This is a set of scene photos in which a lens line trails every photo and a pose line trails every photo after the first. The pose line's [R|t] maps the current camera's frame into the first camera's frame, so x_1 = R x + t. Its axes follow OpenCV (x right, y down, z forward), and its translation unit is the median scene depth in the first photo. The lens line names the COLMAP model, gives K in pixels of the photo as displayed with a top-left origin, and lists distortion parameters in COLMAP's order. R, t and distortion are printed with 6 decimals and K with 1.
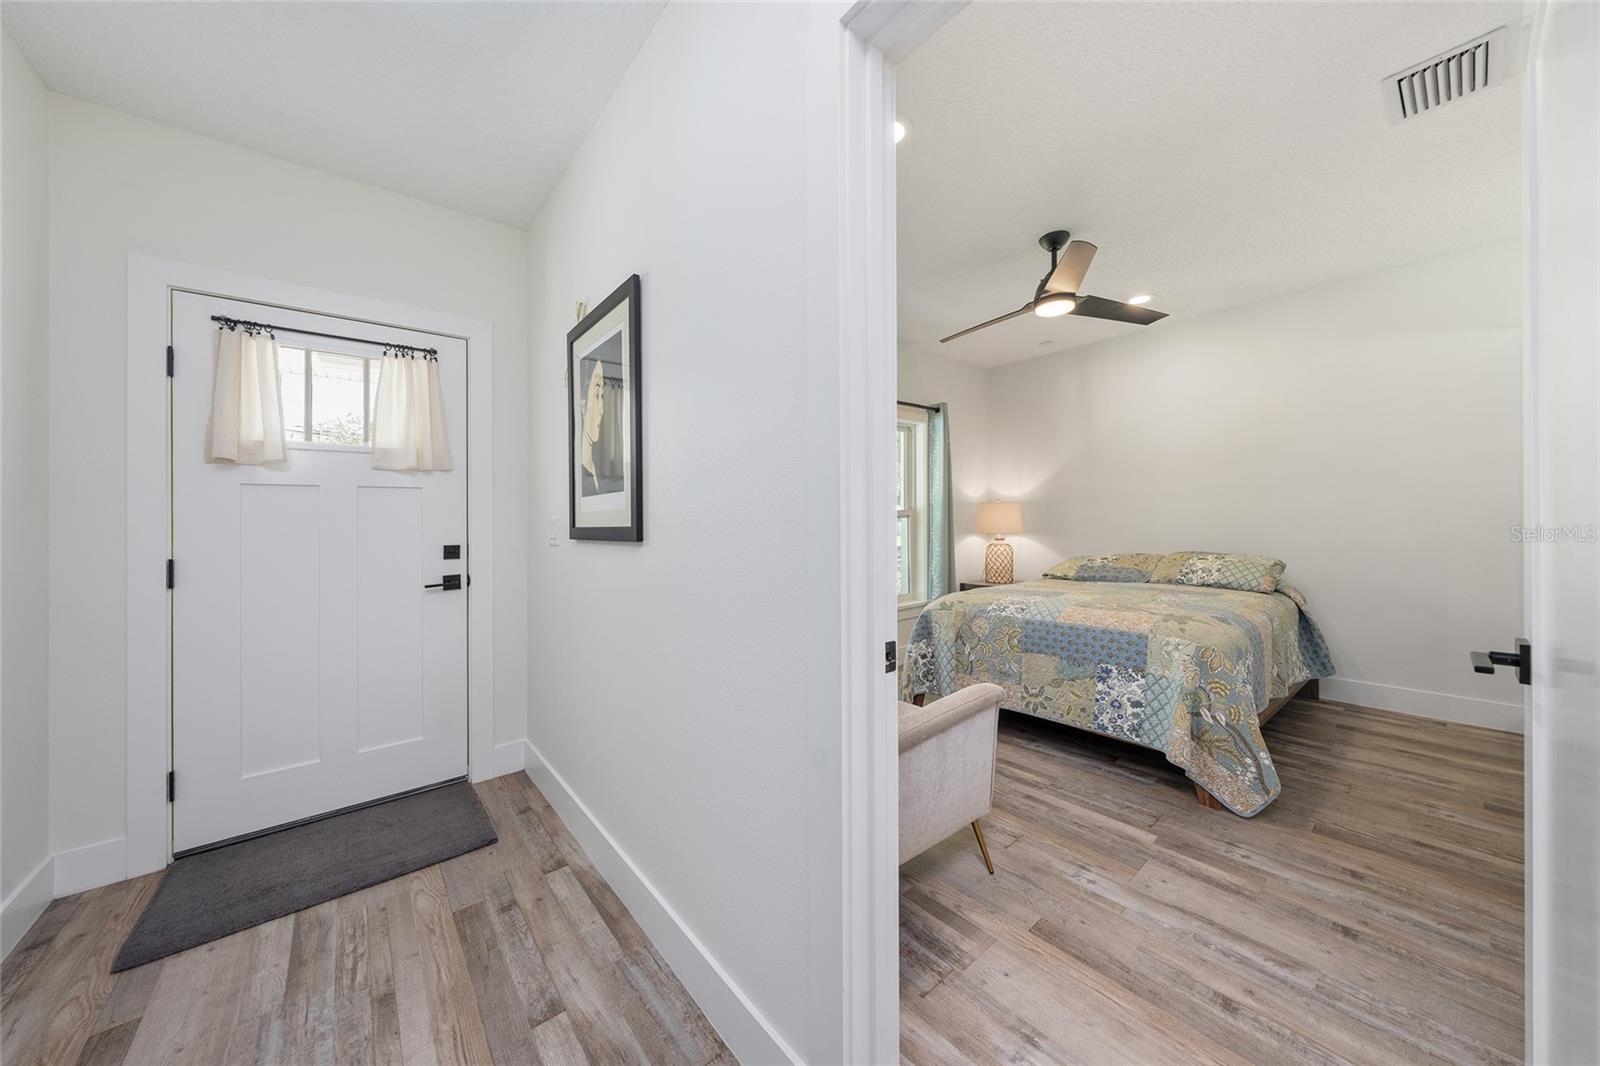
lens RADIAL K [[546.5, 0, 800.3], [0, 546.5, 543.6], [0, 0, 1]] dist [-0.002477, 0.000223]
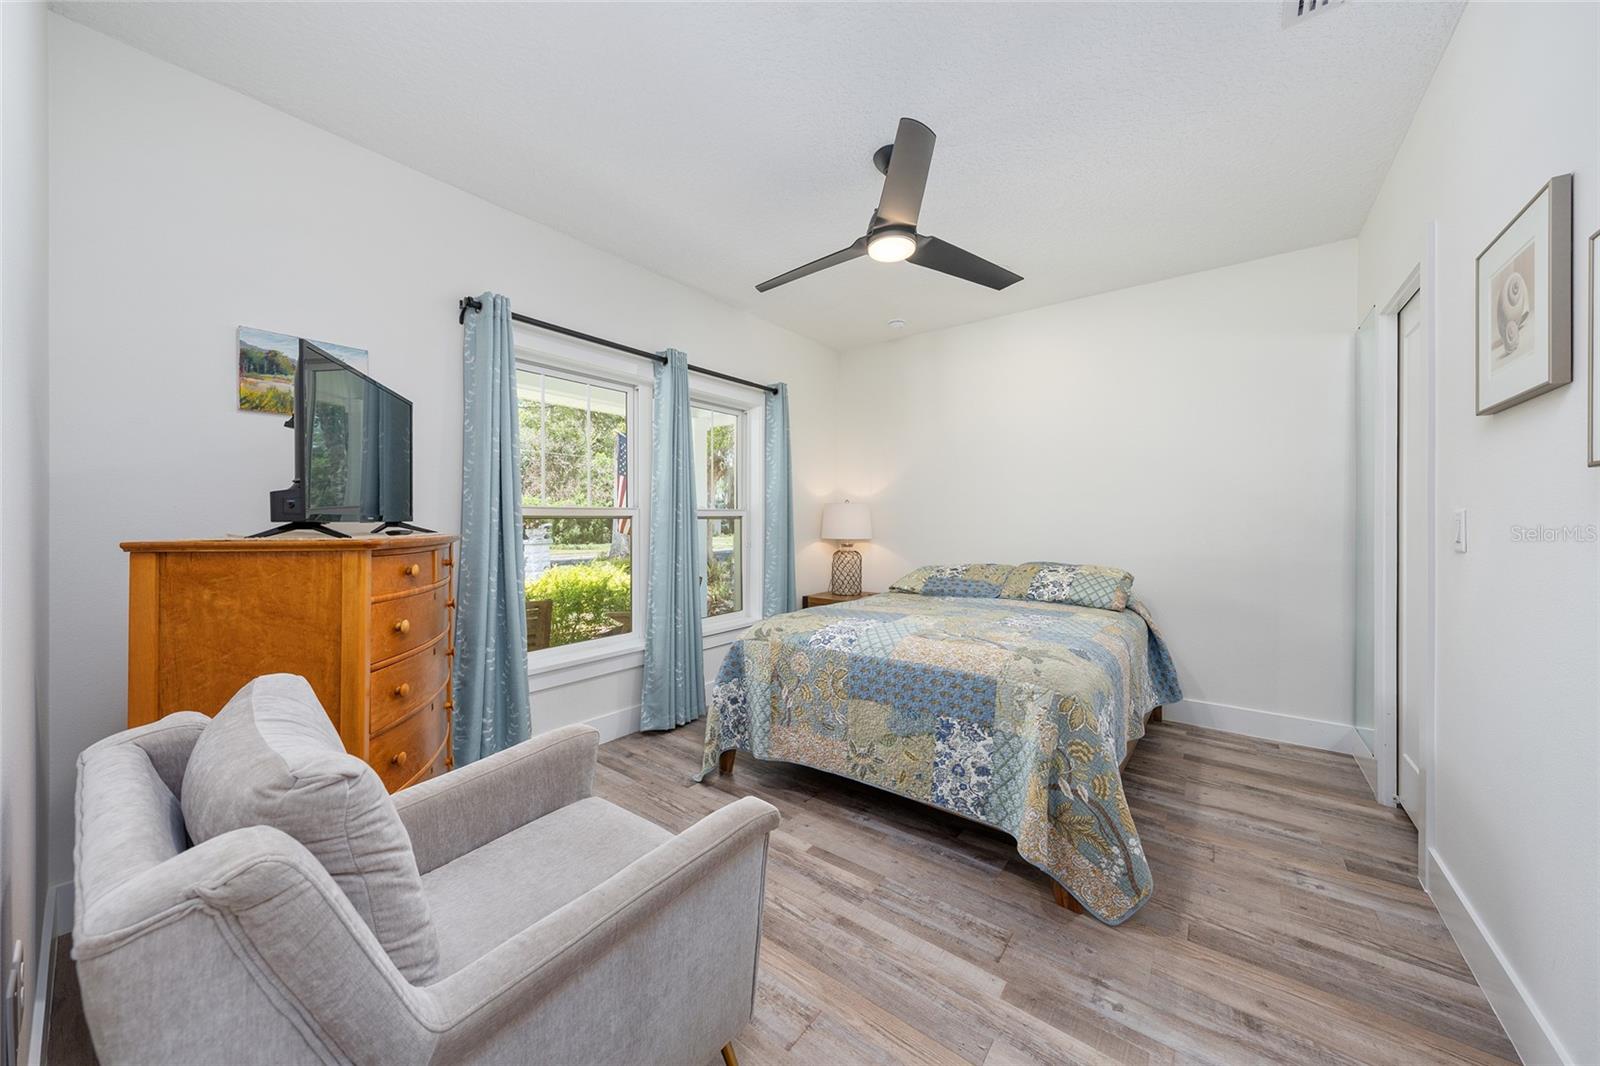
lens RADIAL K [[546.5, 0, 802.2], [0, 546.5, 547.9], [0, 0, 1]] dist [-0.002477, 0.000223]
pose [[0.975744, 0.005756, 0.218840, 0.180447], [-0.007007, 0.999963, 0.004941, -0.014392], [-0.218804, -0.006354, 0.975748, 0.280366]]
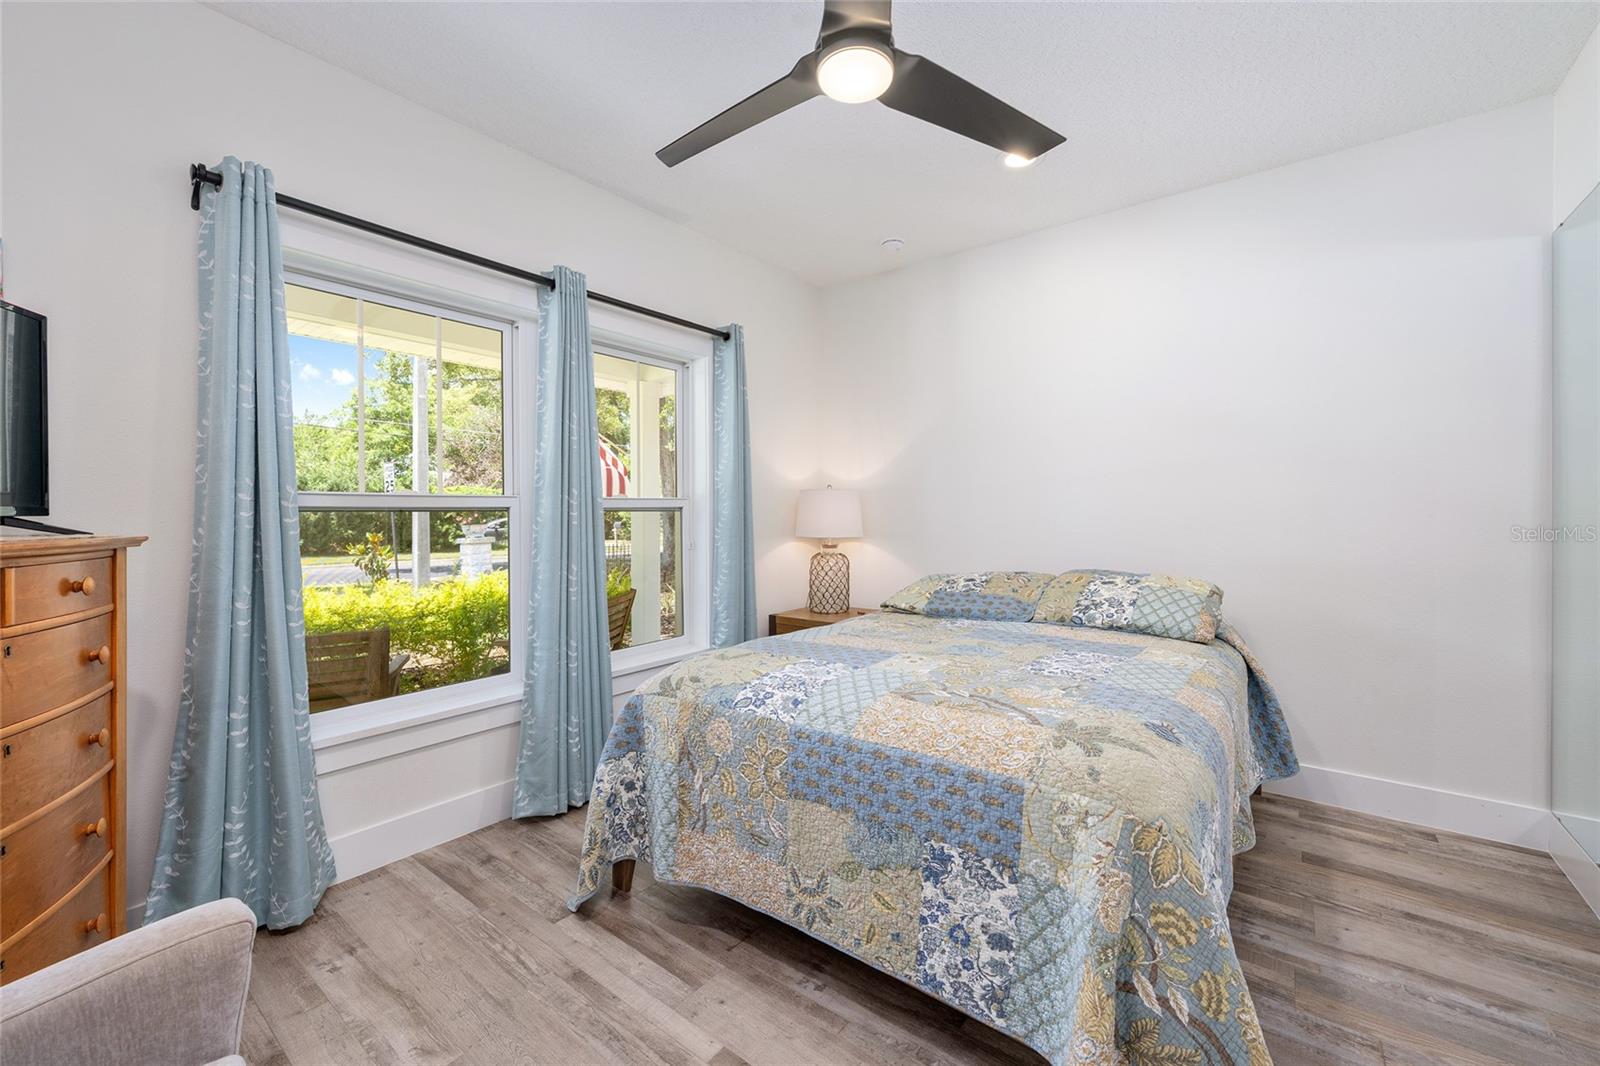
lens RADIAL K [[629.8, 0, 812.3], [0, 629.8, 546.3], [0, 0, 1]] dist [-0.004655, 0.001186]
pose [[0.974734, 0.001295, 0.223367, 0.311930], [-0.003007, 0.999969, 0.007324, -0.023711], [-0.223350, -0.007811, 0.974707, 0.476575]]
